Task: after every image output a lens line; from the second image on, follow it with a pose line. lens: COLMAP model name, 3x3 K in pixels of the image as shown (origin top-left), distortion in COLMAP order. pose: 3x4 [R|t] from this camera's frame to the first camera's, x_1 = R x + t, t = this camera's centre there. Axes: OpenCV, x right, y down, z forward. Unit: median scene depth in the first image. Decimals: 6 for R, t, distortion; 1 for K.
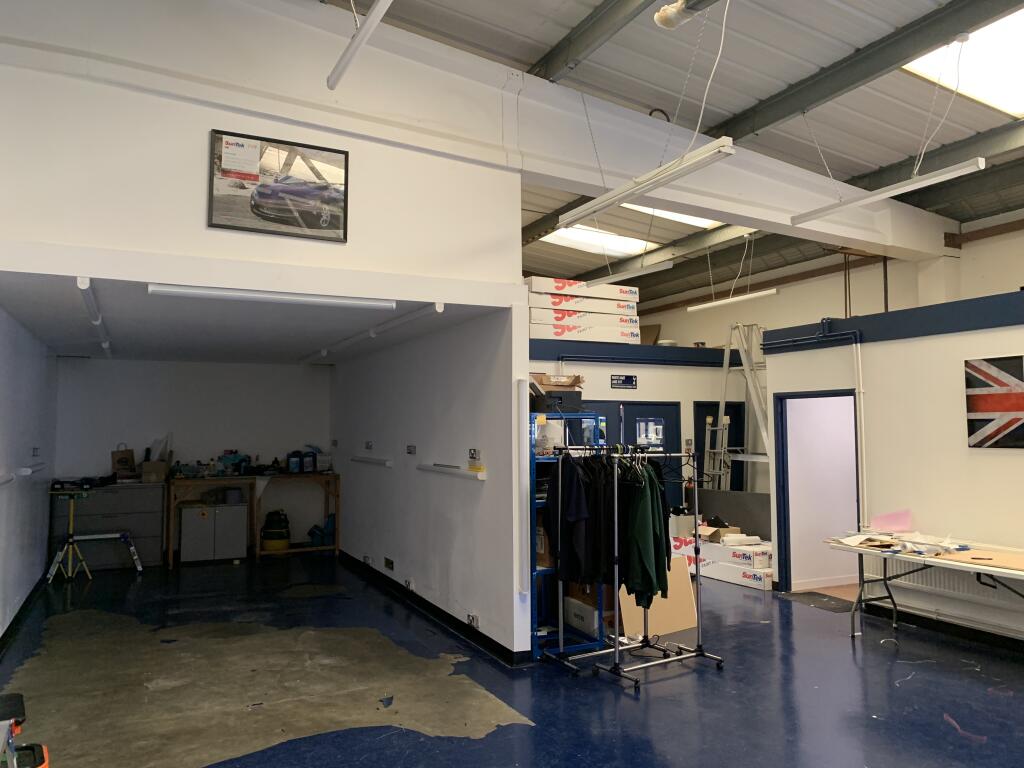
lens RADIAL K [[782.5, 0, 511.4], [0, 782.5, 370.3], [0, 0, 1]] dist [0.034880, -0.052170]
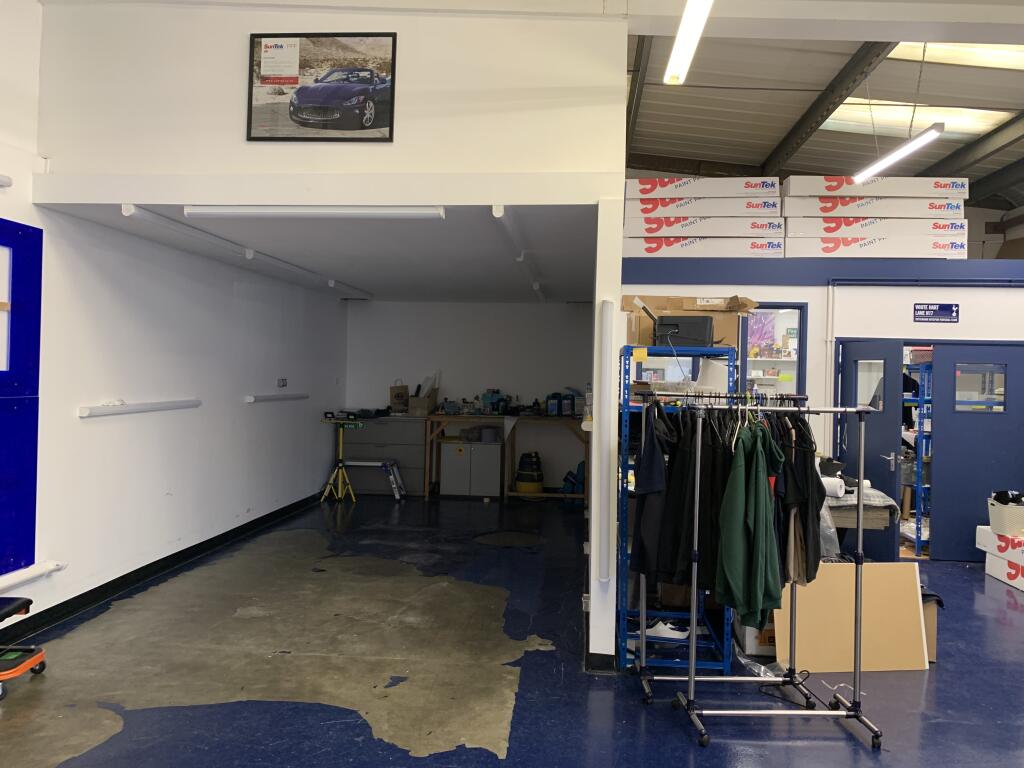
lens RADIAL K [[782.5, 0, 511.4], [0, 782.5, 370.3], [0, 0, 1]] dist [0.034880, -0.052170]
pose [[0.852820, 0.020112, -0.521817, 0.333270], [0.013988, 0.998020, 0.061328, 0.031857], [0.522017, -0.059601, 0.850850, 0.315207]]
